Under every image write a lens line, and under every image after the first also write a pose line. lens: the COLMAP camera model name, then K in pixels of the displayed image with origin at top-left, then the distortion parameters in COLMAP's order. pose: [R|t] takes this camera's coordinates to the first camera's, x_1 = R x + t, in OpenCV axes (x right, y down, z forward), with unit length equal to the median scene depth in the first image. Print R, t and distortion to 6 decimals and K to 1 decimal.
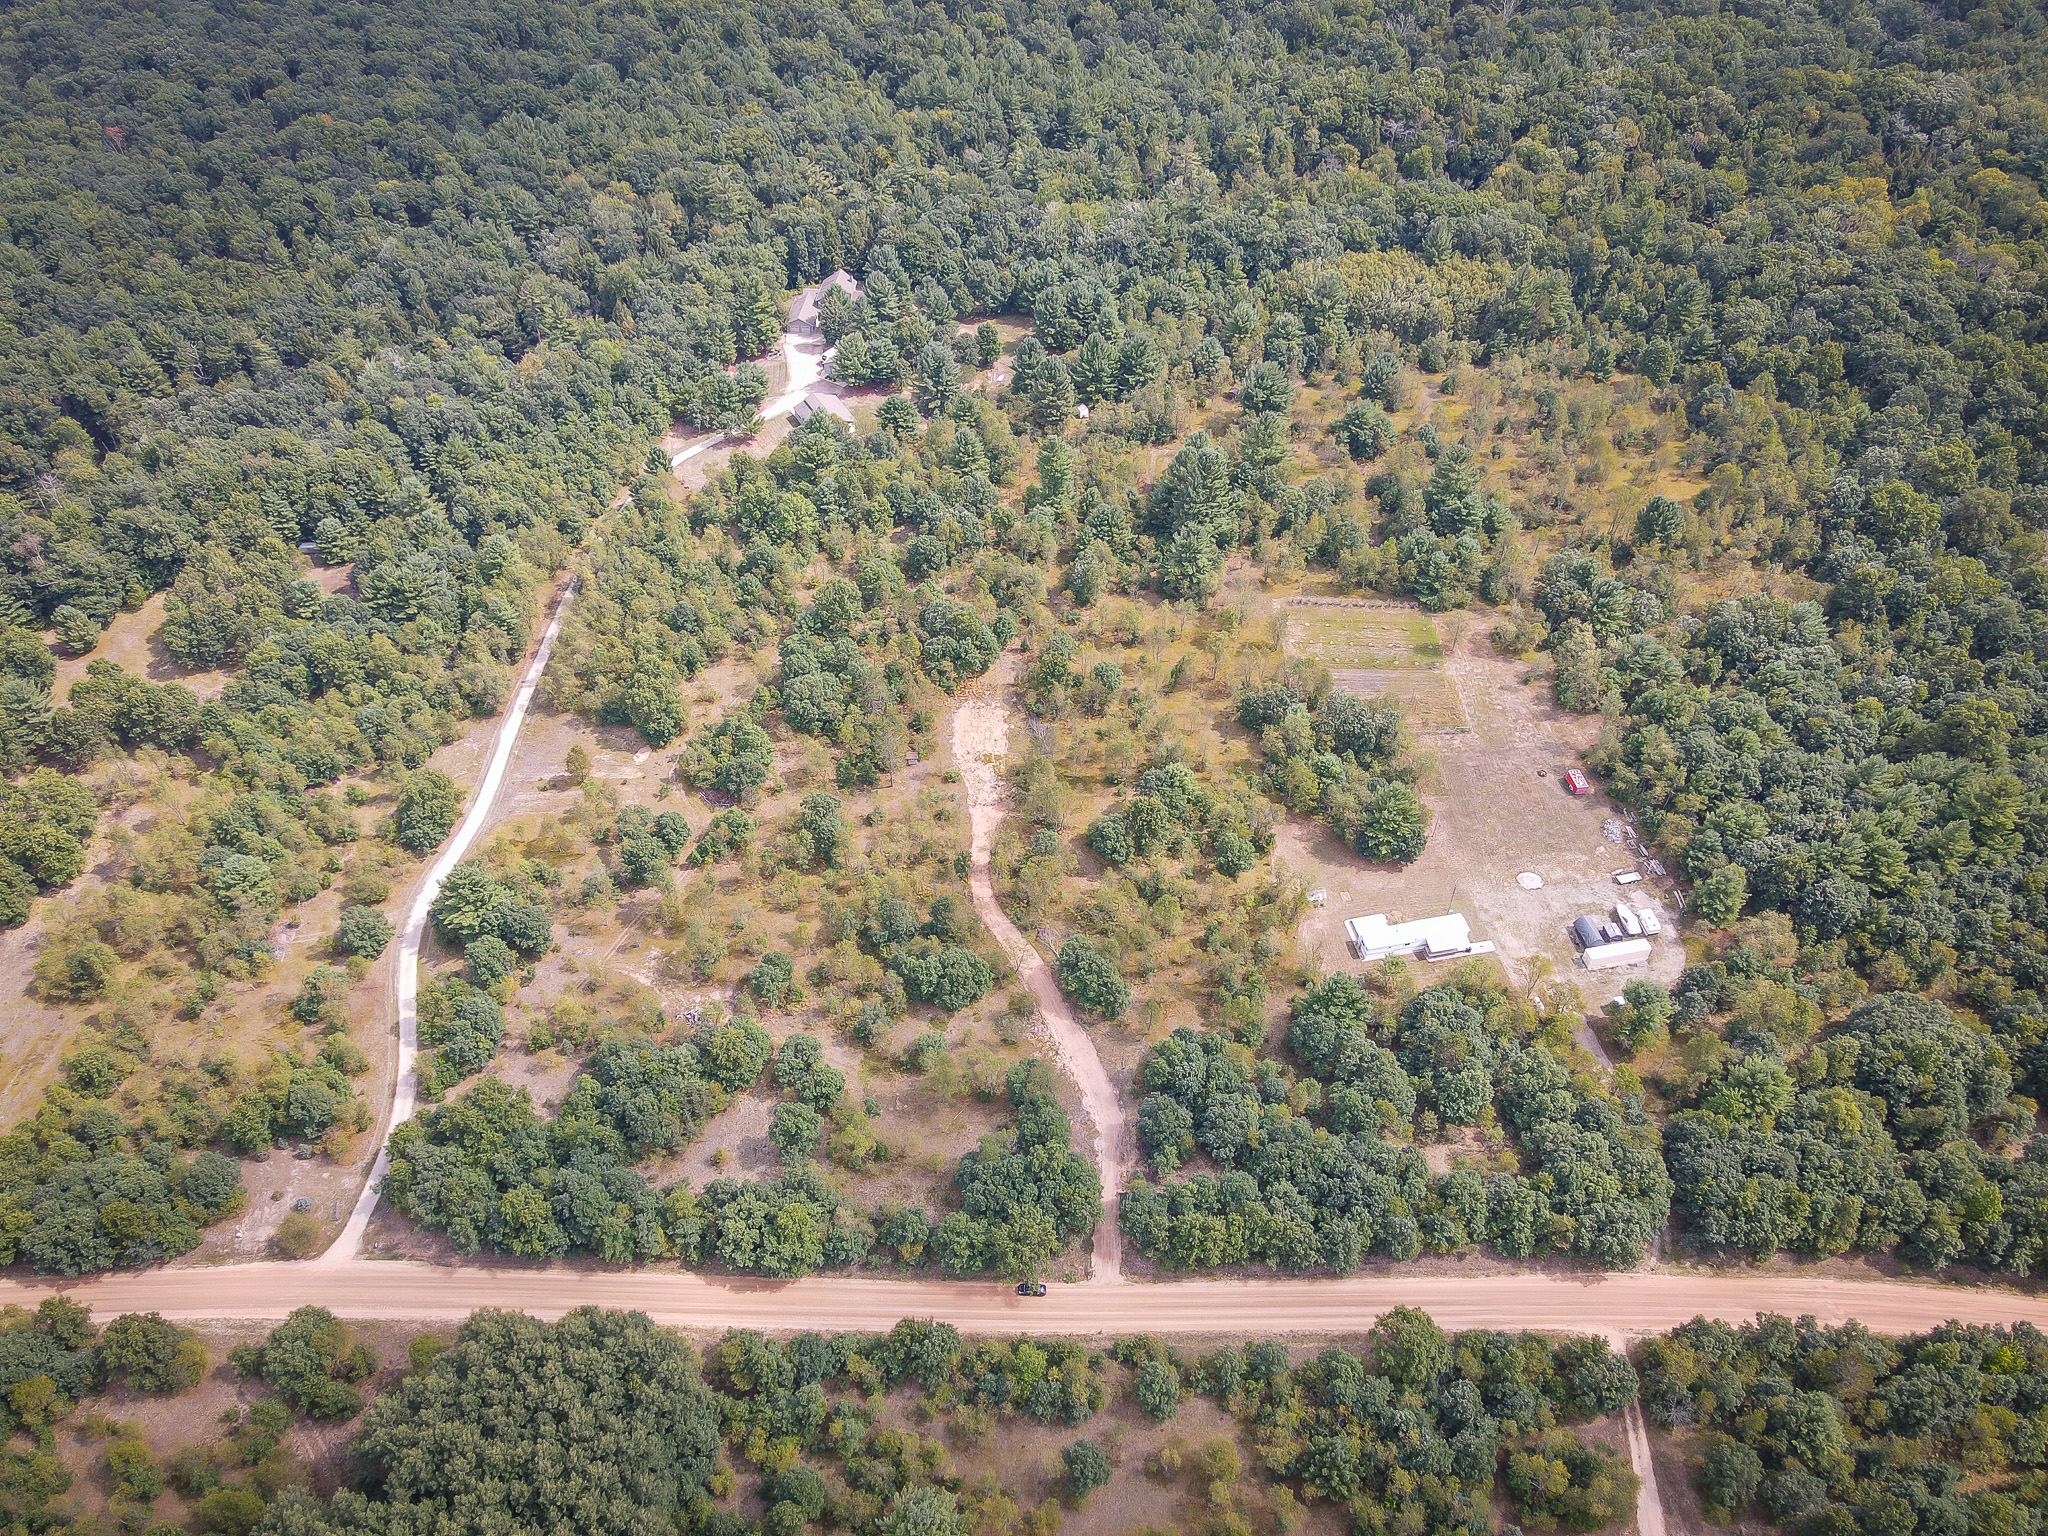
lens RADIAL K [[1489.9, 0, 1027.1], [0, 1489.9, 753.0], [0, 0, 1]] dist [0.015544, 0.016676]
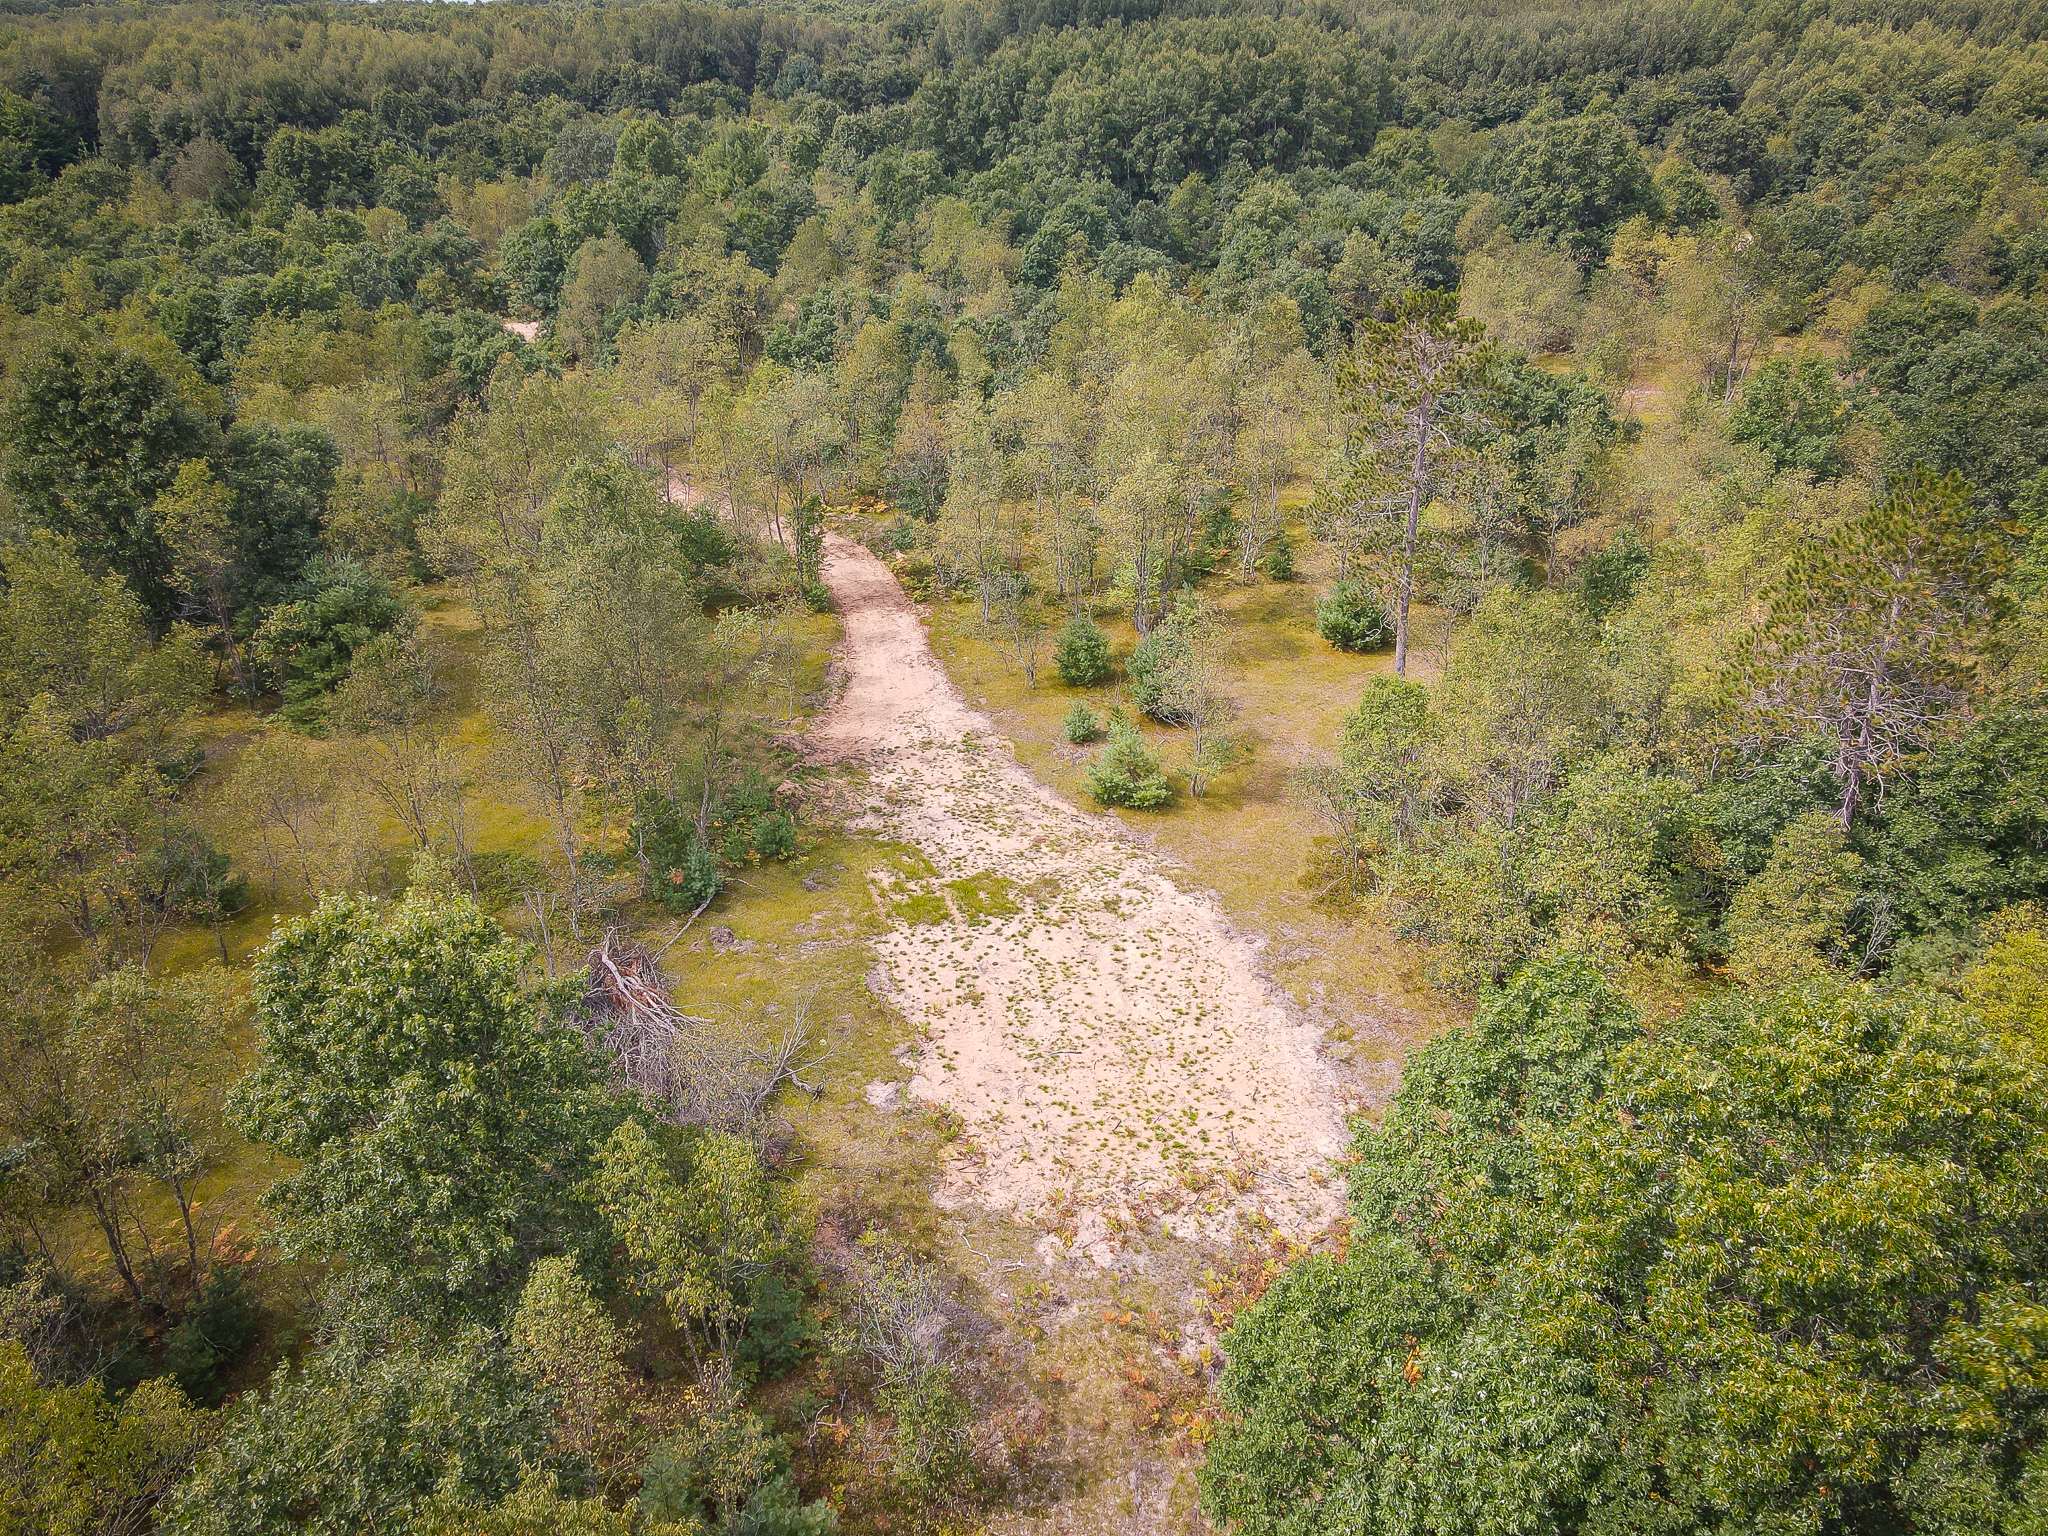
lens RADIAL K [[1489.9, 0, 1023.1], [0, 1489.9, 781.1], [0, 0, 1]] dist [0.015544, 0.016676]
pose [[-0.969482, 0.127893, -0.209162, 0.001756], [-0.160435, 0.314156, 0.935717, -0.148441], [0.185381, 0.940718, -0.284049, 0.999663]]
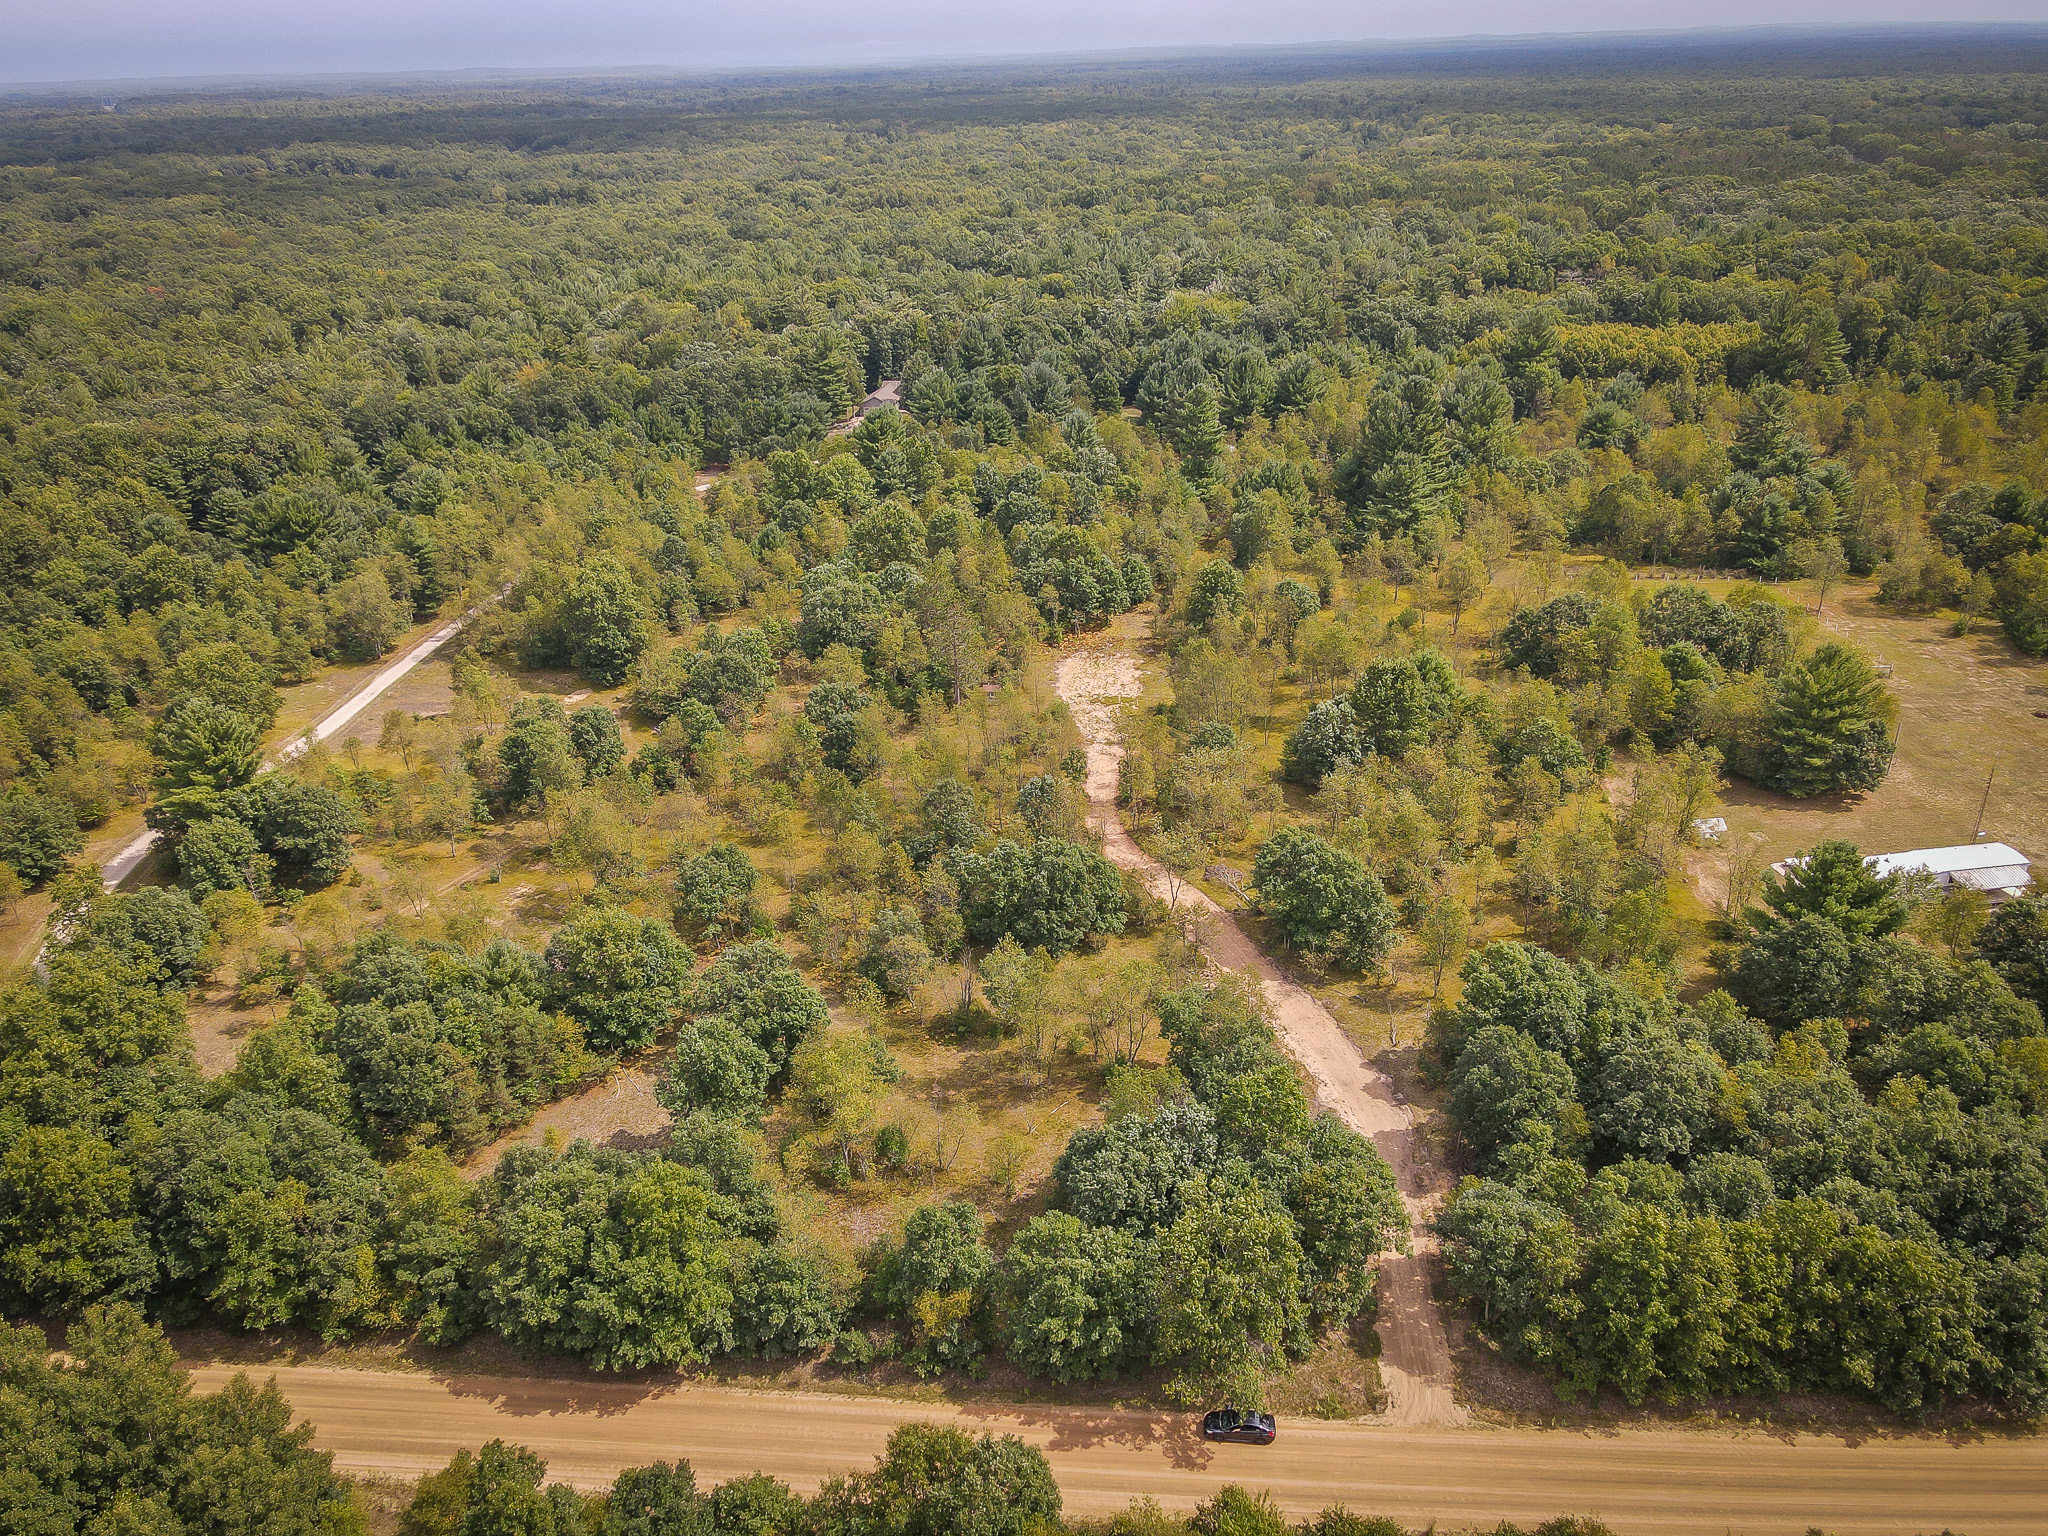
lens RADIAL K [[1489.9, 0, 1023.7], [0, 1489.9, 762.2], [0, 0, 1]] dist [0.015544, 0.016676]
pose [[0.997701, 0.002591, -0.067721, -0.019883], [-0.025626, 0.939501, -0.341587, 0.236695], [0.062739, 0.342537, 0.937407, 0.400449]]
